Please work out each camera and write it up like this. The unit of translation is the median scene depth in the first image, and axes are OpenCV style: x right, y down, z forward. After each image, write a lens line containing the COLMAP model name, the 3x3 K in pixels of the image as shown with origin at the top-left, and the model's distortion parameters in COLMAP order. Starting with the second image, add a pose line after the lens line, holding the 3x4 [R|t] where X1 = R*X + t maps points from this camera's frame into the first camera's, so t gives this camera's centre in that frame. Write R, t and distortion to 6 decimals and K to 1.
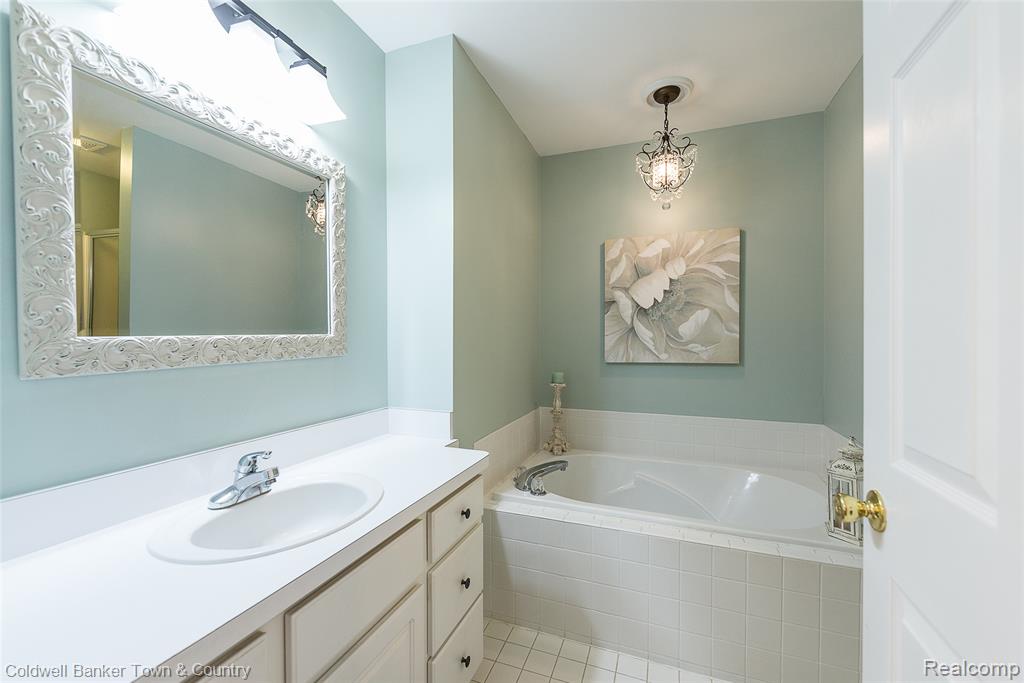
lens RADIAL K [[416.9, 0, 508.7], [0, 416.9, 339.9], [0, 0, 1]] dist [-0.001077, -0.000057]
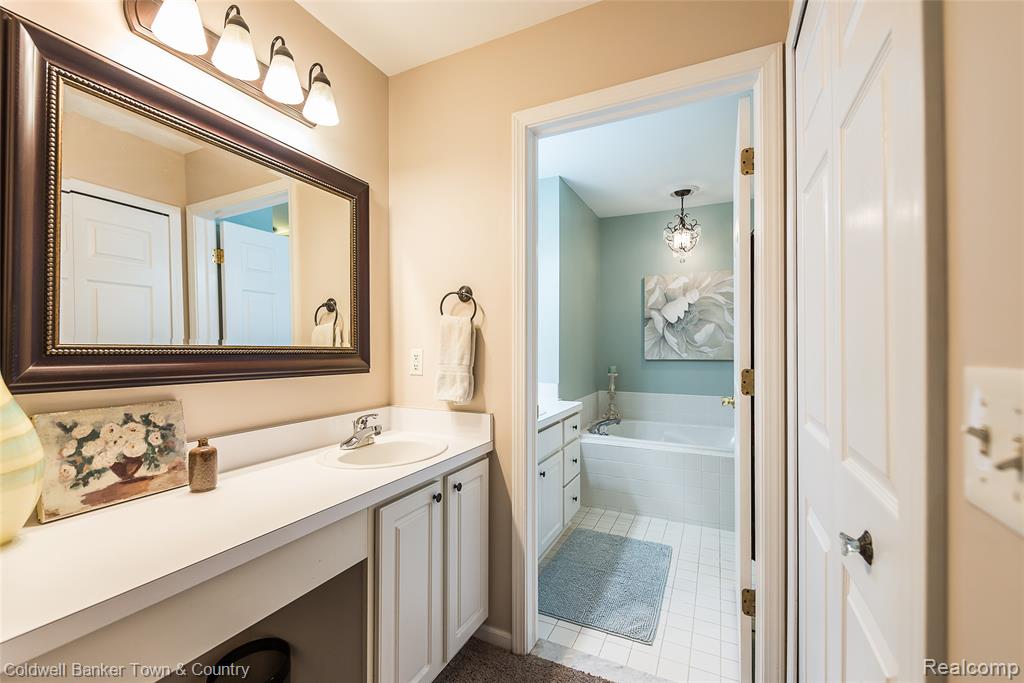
lens RADIAL K [[416.9, 0, 531.1], [0, 416.9, 344.6], [0, 0, 1]] dist [-0.001077, -0.000057]
pose [[0.999032, 0.000948, -0.043988, -0.109893], [-0.001163, 0.999988, -0.004858, 0.009349], [0.043982, 0.004904, 0.999020, -0.513096]]
